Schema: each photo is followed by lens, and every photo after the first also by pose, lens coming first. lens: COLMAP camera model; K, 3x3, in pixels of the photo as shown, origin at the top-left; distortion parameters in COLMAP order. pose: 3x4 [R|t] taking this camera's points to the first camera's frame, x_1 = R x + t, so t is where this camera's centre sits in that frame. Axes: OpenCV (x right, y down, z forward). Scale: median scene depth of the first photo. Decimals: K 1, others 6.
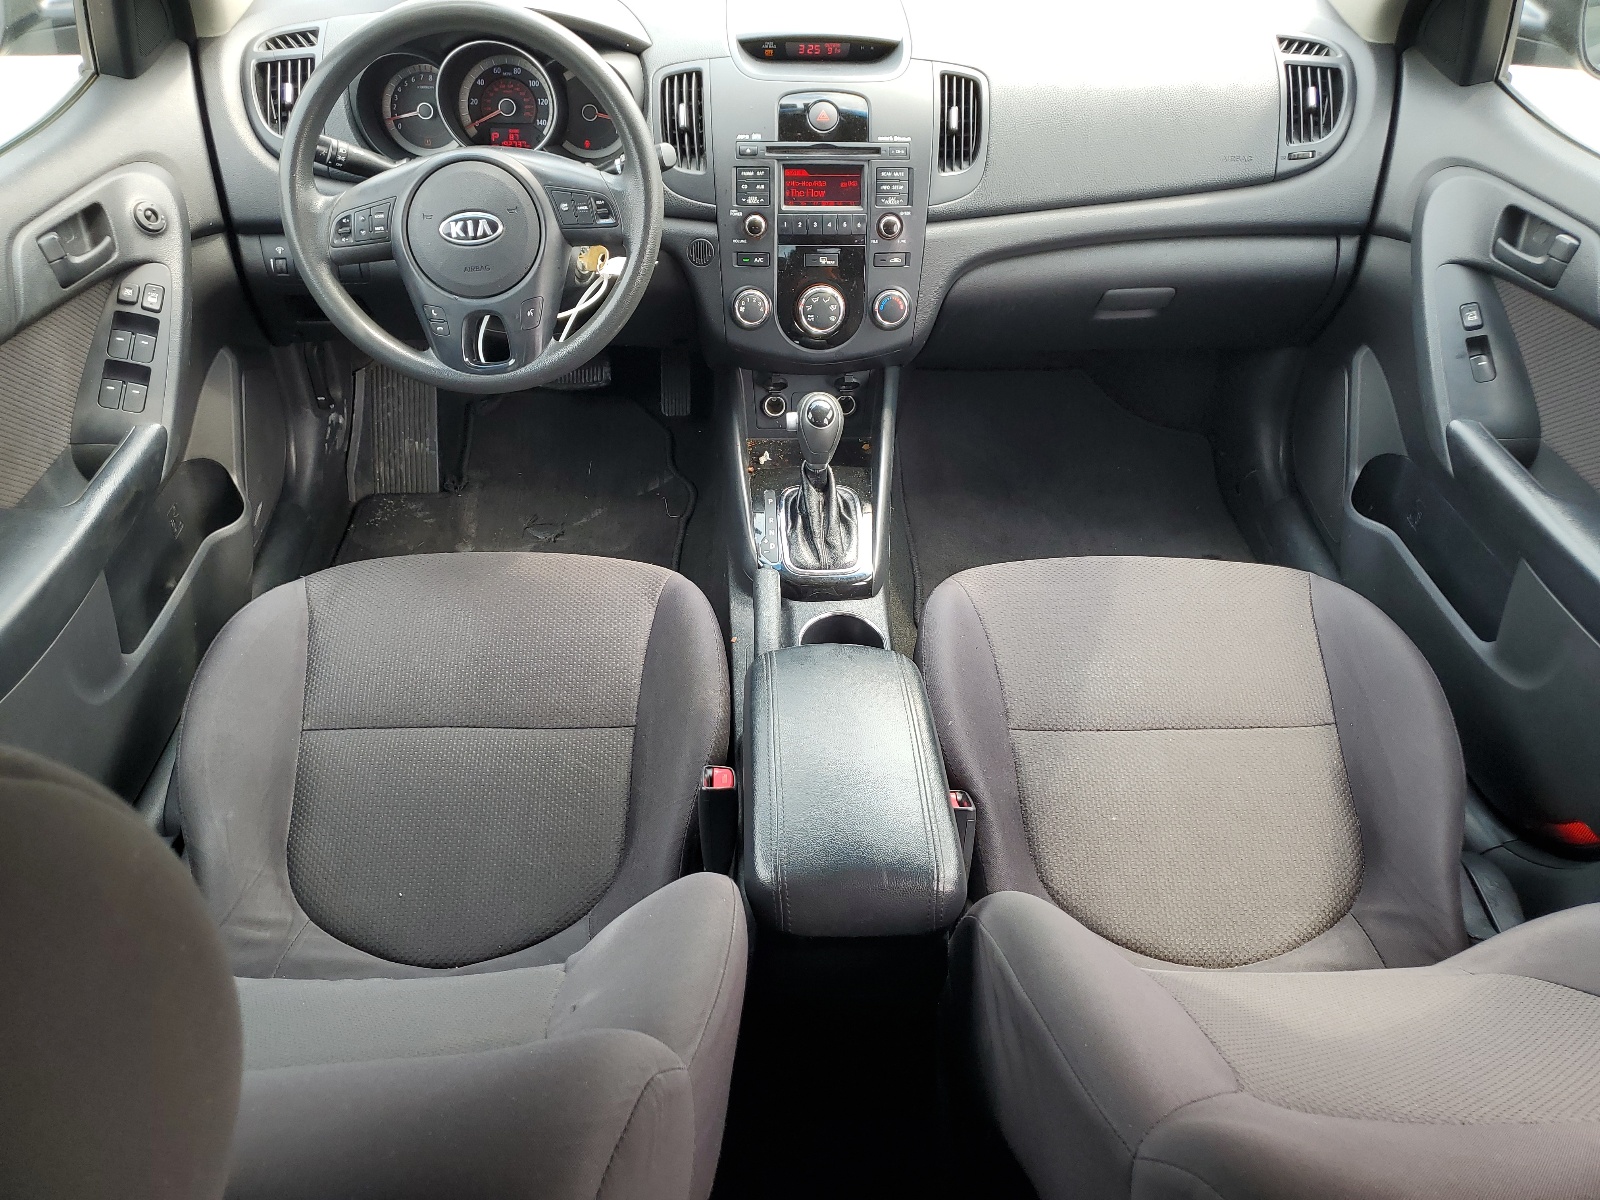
lens RADIAL K [[1220.6, 0, 798.0], [0, 1220.6, 598.7], [0, 0, 1]] dist [0.007384, 0.001558]
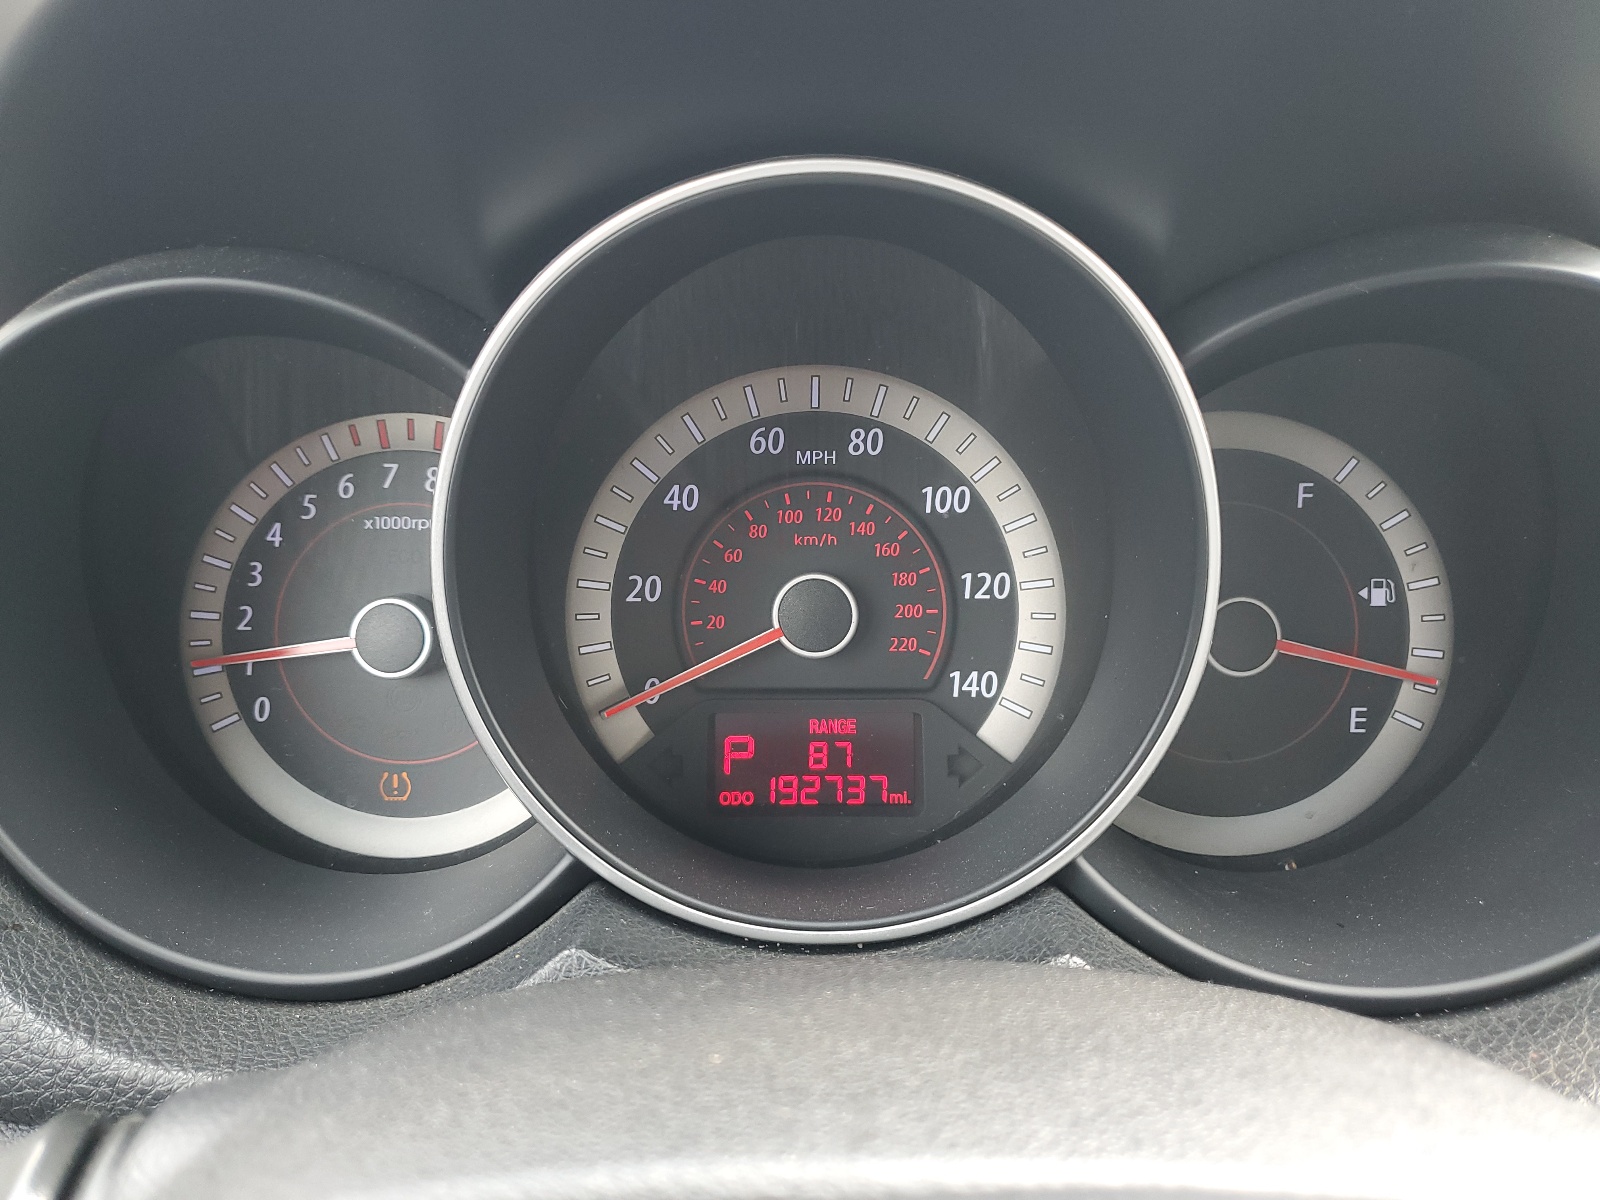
lens RADIAL K [[1220.6, 0, 800.9], [0, 1220.6, 601.0], [0, 0, 1]] dist [0.007384, 0.001558]
pose [[0.998966, -0.002771, -0.045390, -0.230972], [-0.010682, 0.955911, -0.293461, -0.347304], [0.044202, 0.293642, 0.954893, 0.814366]]
